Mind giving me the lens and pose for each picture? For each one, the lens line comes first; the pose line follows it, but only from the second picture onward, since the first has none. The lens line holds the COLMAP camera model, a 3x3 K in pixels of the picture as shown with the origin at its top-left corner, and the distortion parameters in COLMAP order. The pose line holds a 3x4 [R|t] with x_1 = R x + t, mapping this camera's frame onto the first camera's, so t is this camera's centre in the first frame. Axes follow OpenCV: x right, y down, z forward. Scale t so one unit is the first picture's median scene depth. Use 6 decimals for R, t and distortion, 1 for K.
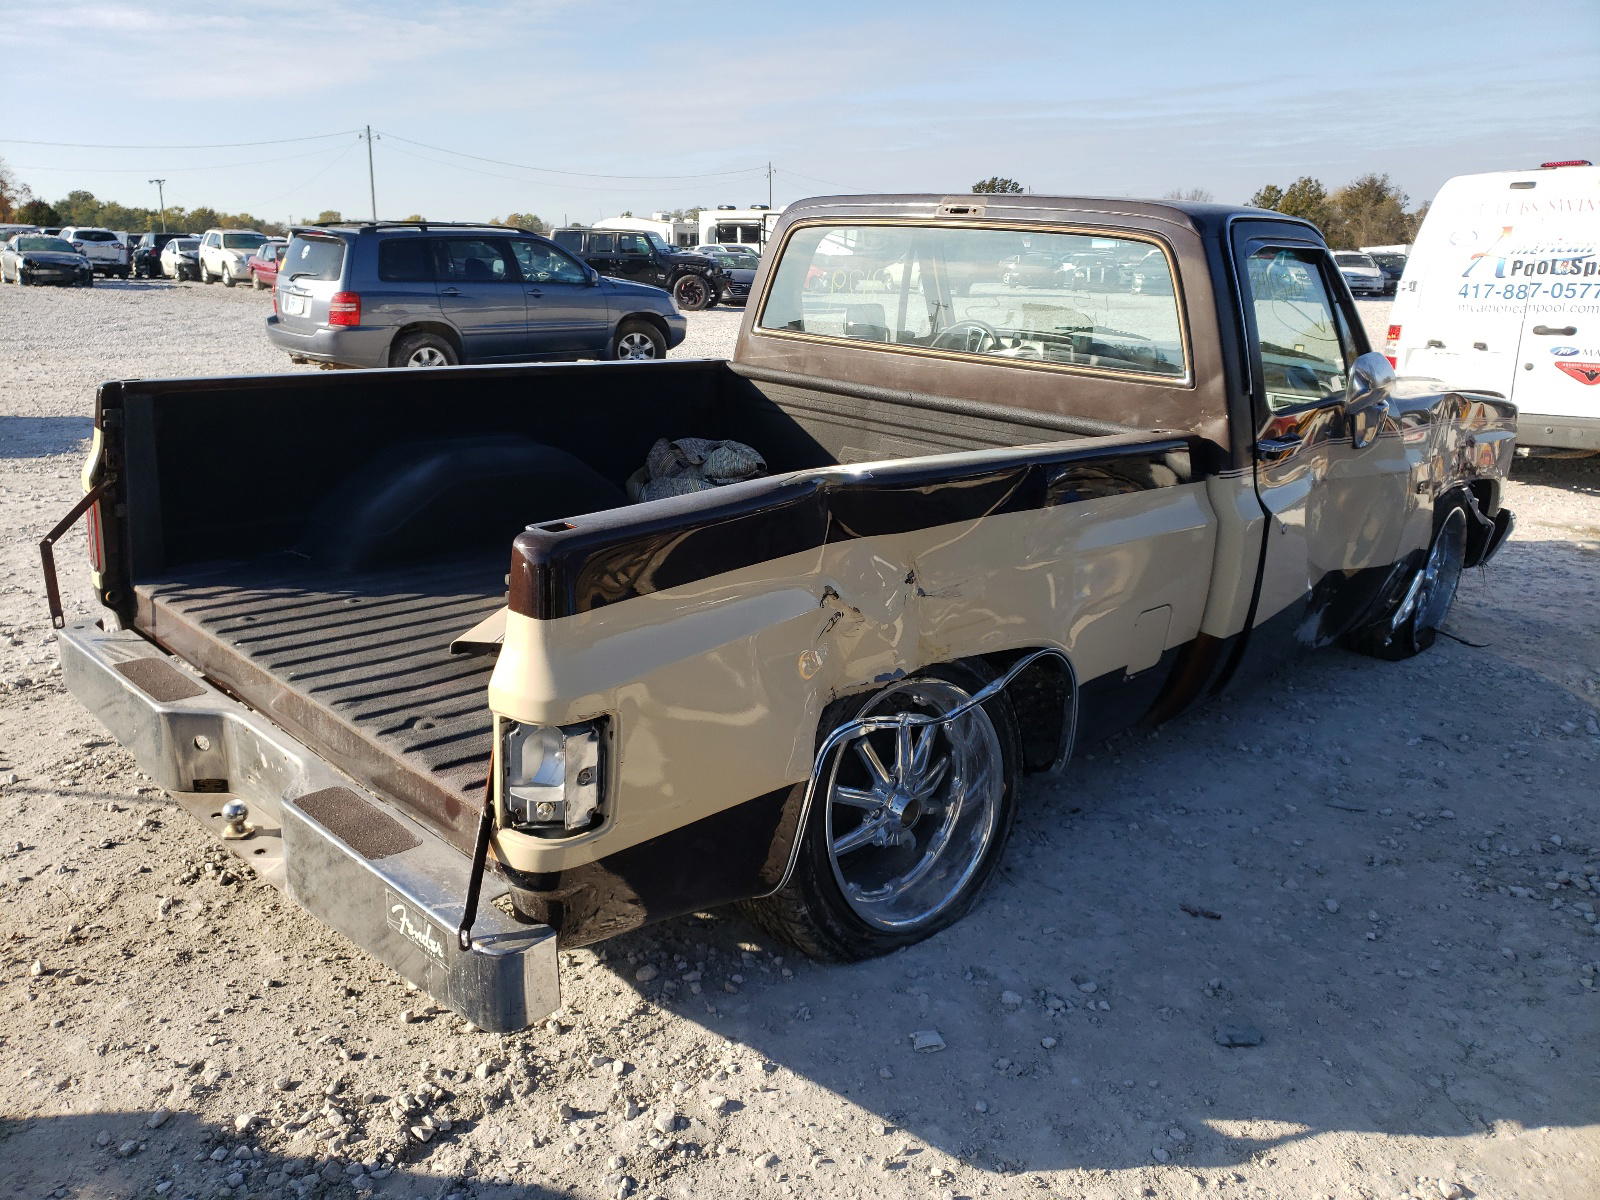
lens RADIAL K [[1222.5, 0, 792.7], [0, 1222.5, 600.4], [0, 0, 1]] dist [0.011756, 0.011768]
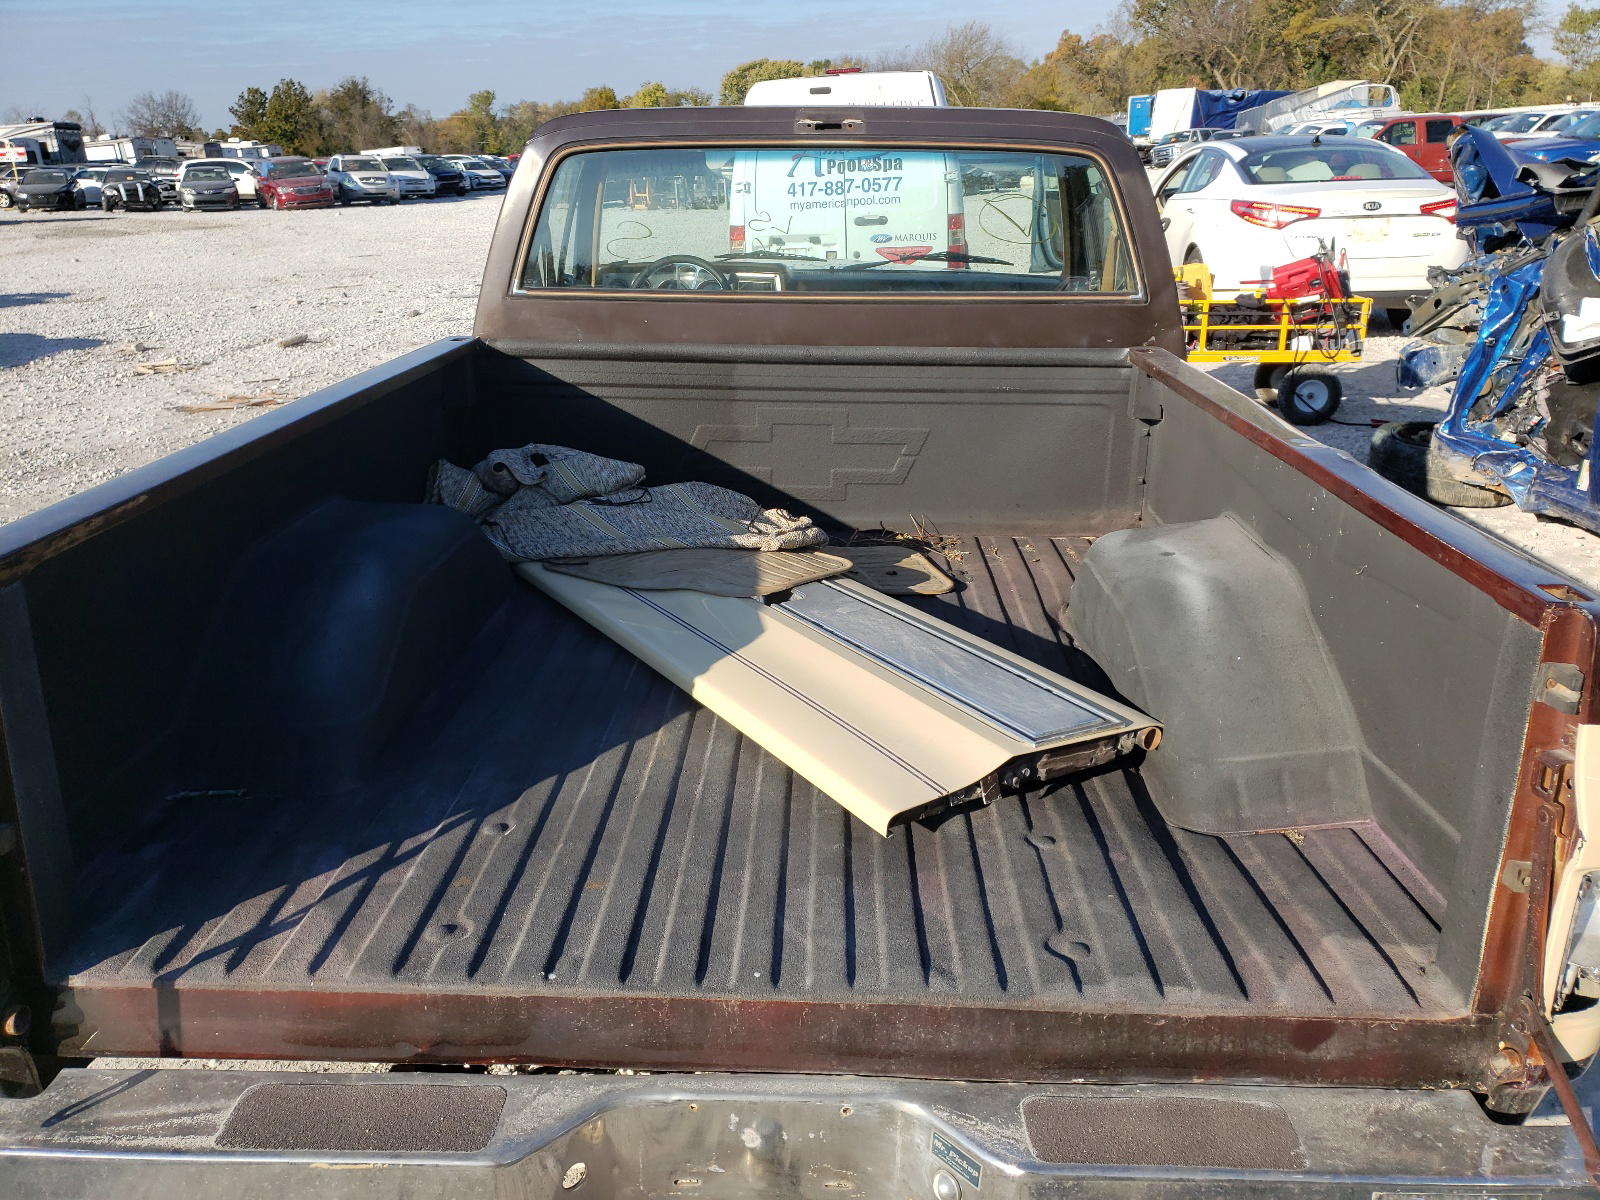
lens RADIAL K [[1222.5, 0, 812.3], [0, 1222.5, 590.1], [0, 0, 1]] dist [0.011756, 0.011768]
pose [[0.733383, -0.262011, 0.627295, -0.602894], [0.222616, 0.964426, 0.142561, -0.164013], [-0.642333, 0.035094, 0.765622, 0.461710]]
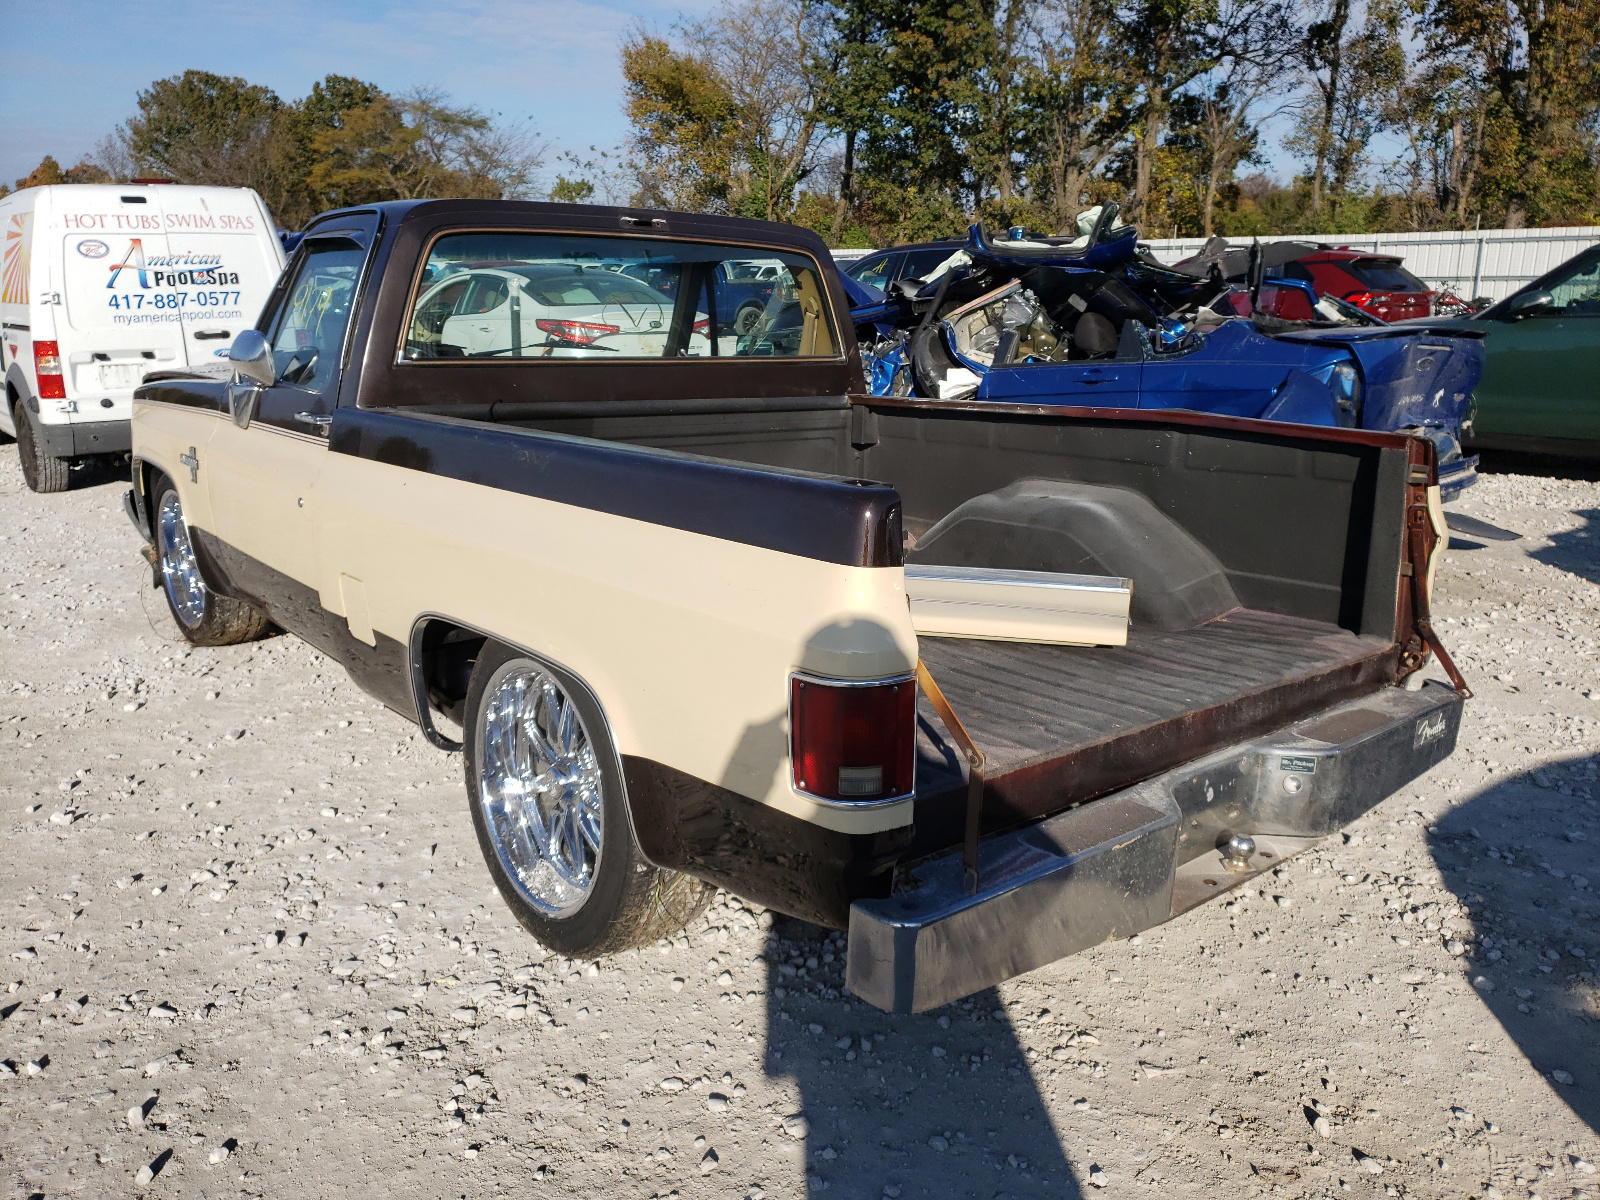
lens RADIAL K [[1222.5, 0, 803.3], [0, 1222.5, 607.1], [0, 0, 1]] dist [0.011756, 0.011768]
pose [[0.115746, -0.273239, 0.954957, -1.152782], [0.276449, 0.932294, 0.233247, -0.271740], [-0.954033, 0.236999, 0.183445, 0.935968]]
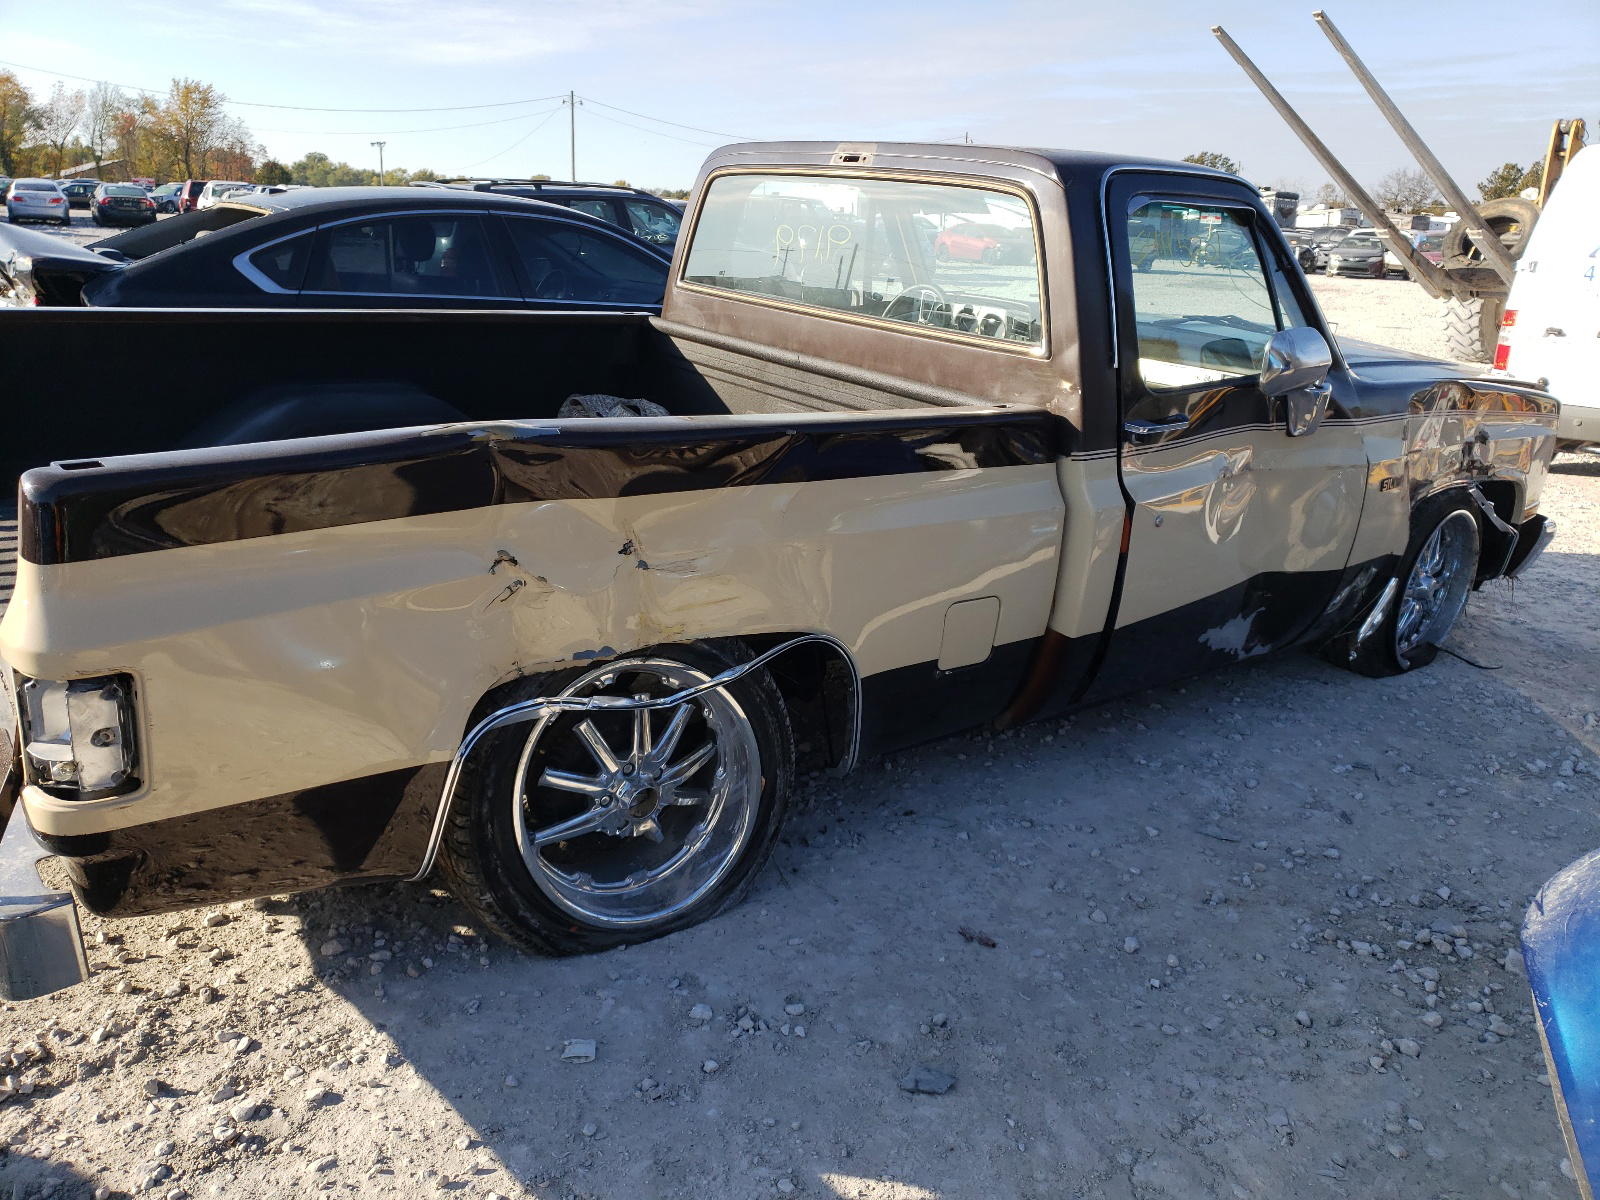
lens RADIAL K [[1222.5, 0, 807.1], [0, 1222.5, 600.0], [0, 0, 1]] dist [0.011756, 0.011768]
pose [[0.990289, 0.061667, -0.124601, 0.296756], [-0.058920, 0.997934, 0.025616, -0.009574], [0.125923, -0.018025, 0.991876, 0.090578]]
